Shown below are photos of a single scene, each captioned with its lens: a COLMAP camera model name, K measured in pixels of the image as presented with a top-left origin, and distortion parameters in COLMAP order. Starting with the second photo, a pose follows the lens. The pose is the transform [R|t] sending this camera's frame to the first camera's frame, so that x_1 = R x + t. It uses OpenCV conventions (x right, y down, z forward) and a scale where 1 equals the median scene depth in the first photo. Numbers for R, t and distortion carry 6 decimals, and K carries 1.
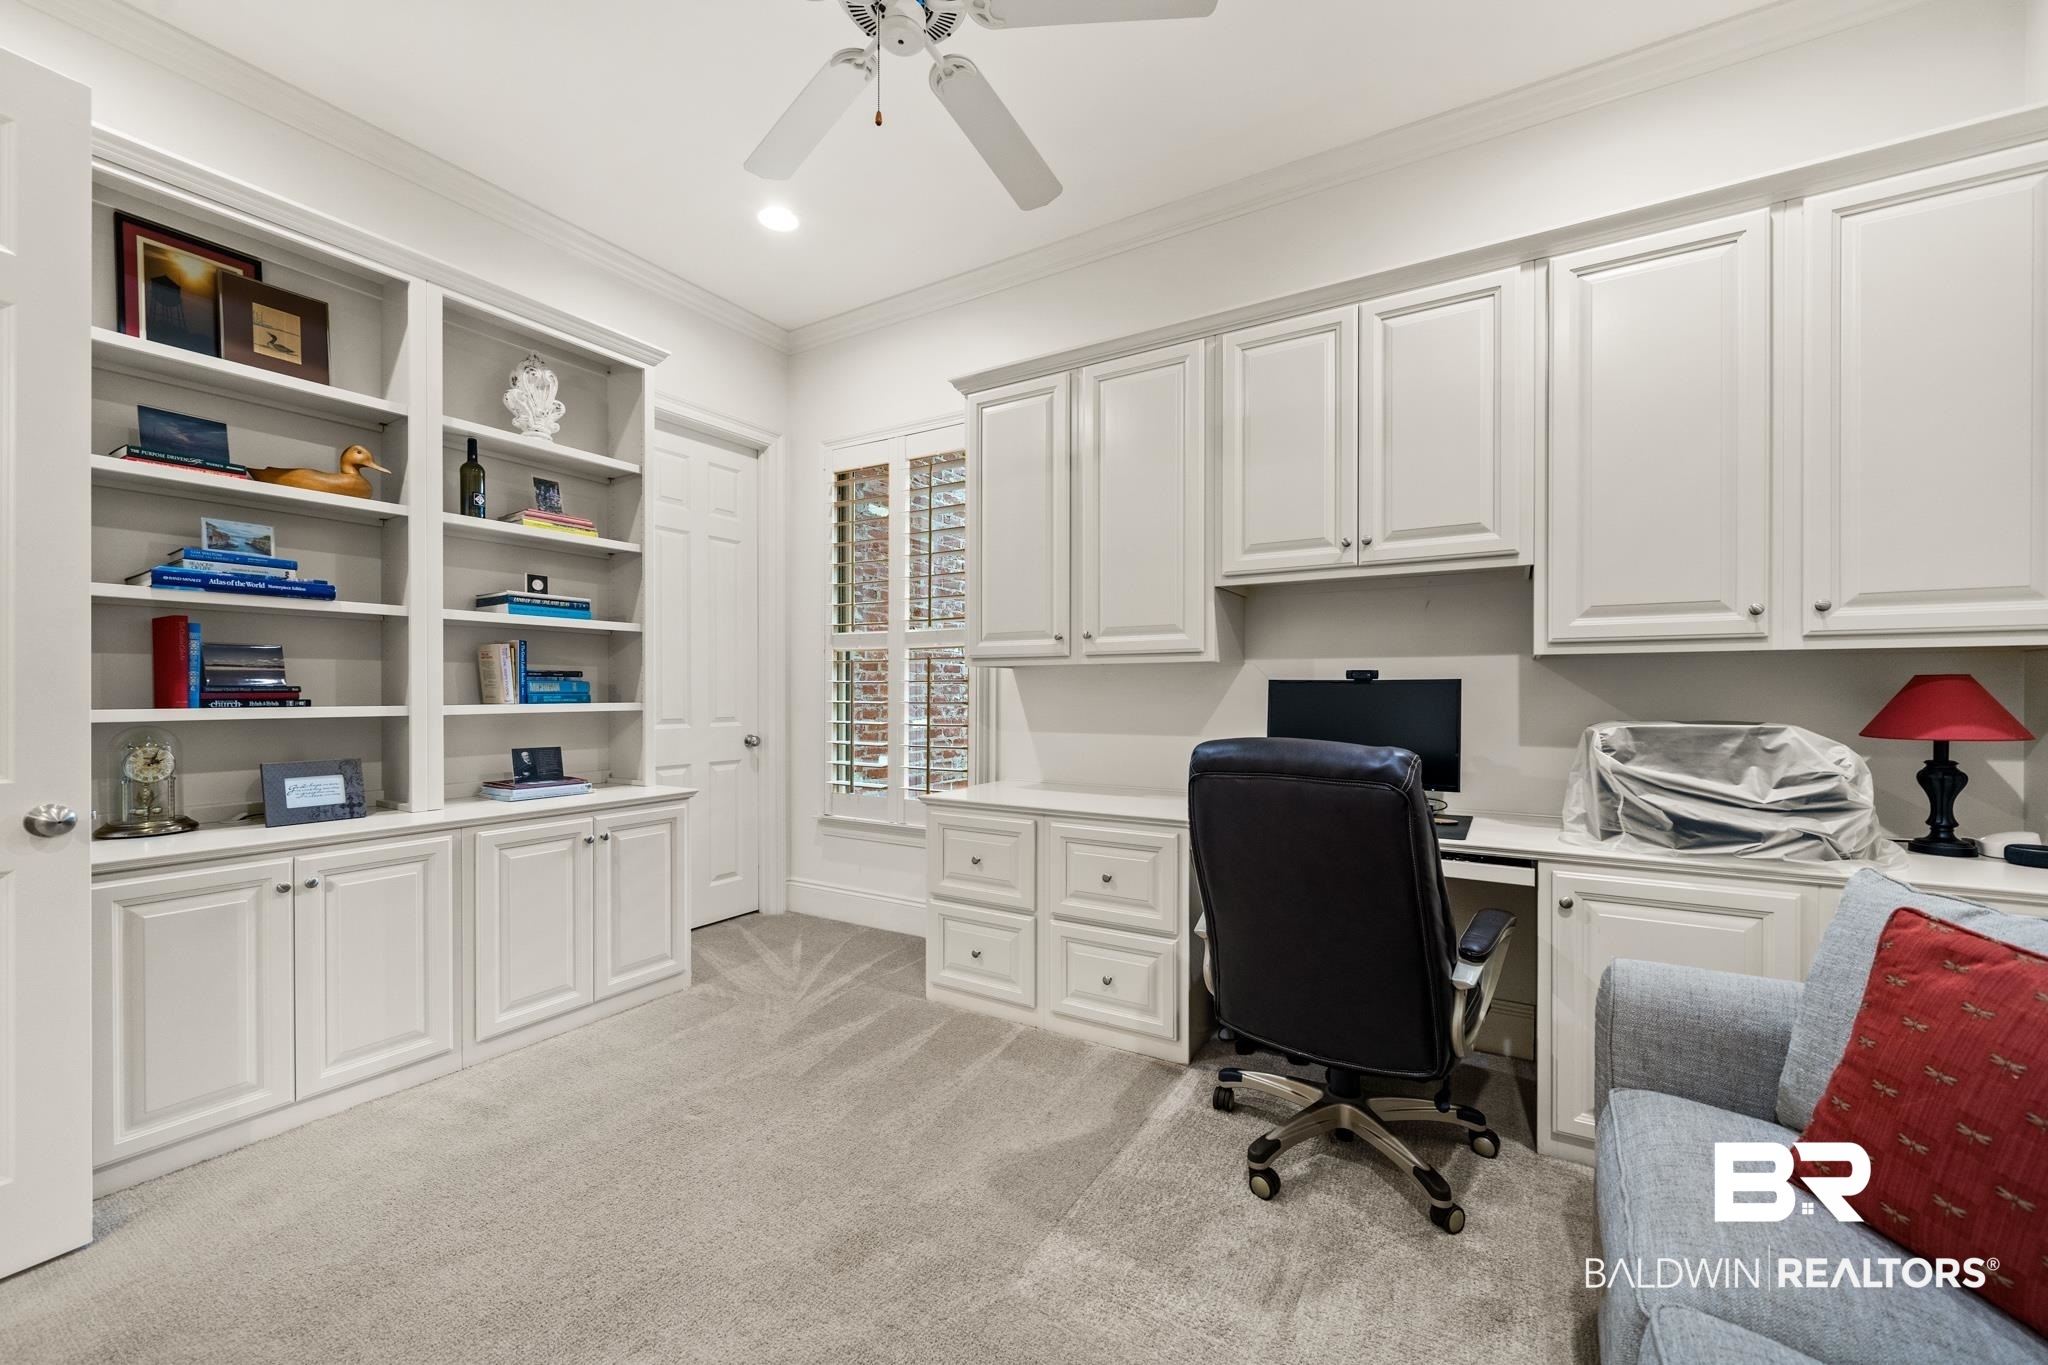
lens RADIAL K [[816.1, 0, 1024.0], [0, 816.1, 682.5], [0, 0, 1]] dist [-0.001178, -0.000109]
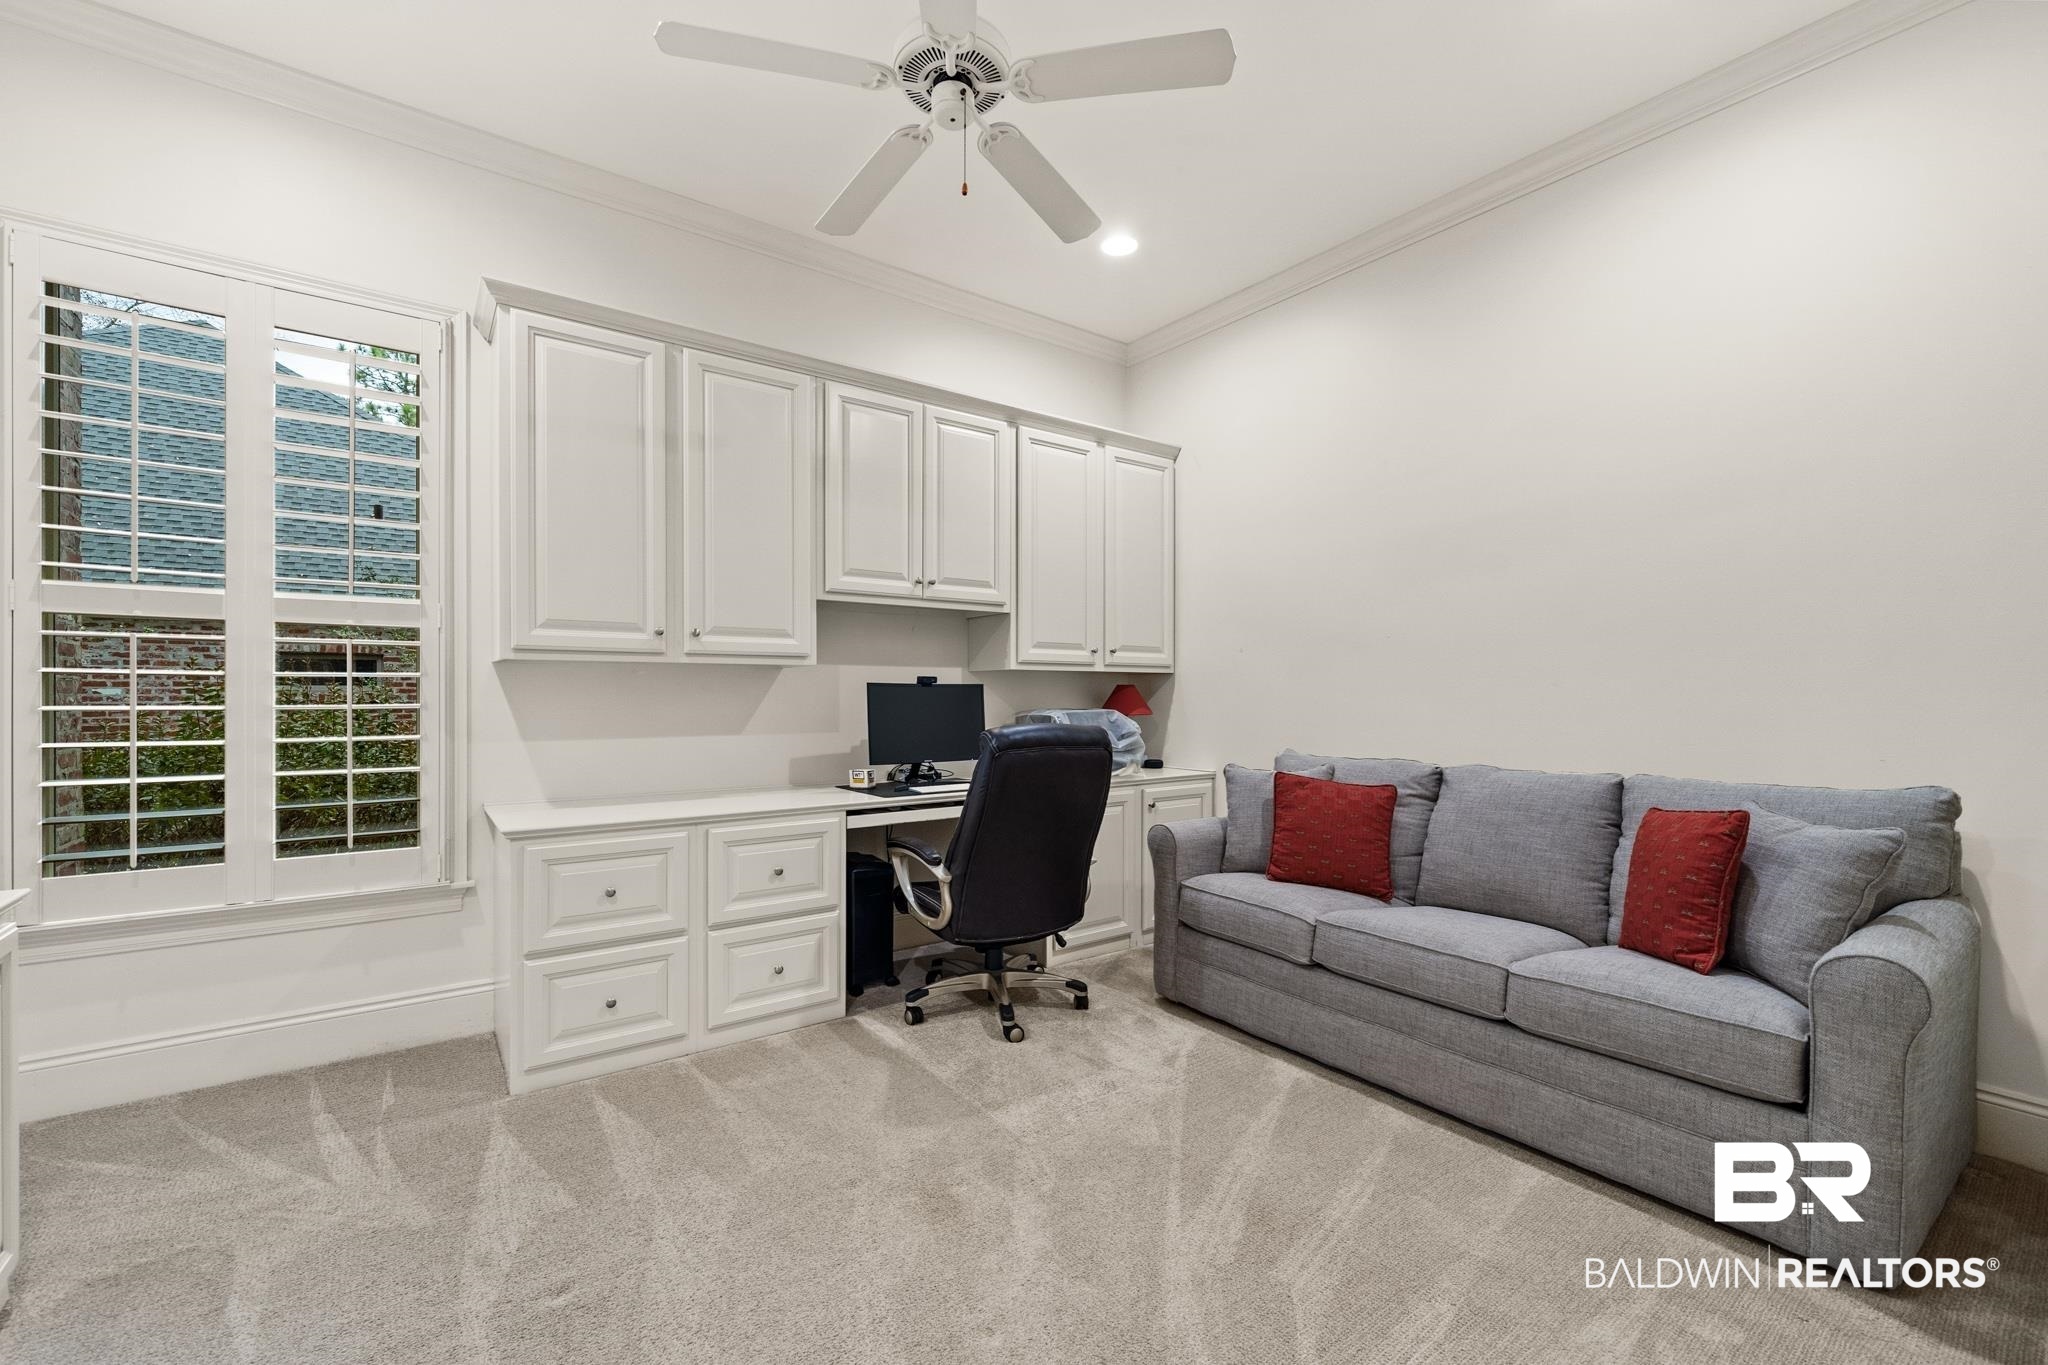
lens RADIAL K [[853.7, 0, 1019.6], [0, 853.7, 689.8], [0, 0, 1]] dist [-0.001797, 0.000708]
pose [[0.372690, 0.007953, 0.927922, -0.823464], [-0.007355, 0.999957, -0.005616, 0.013291], [-0.927927, -0.004731, 0.372733, 0.324500]]
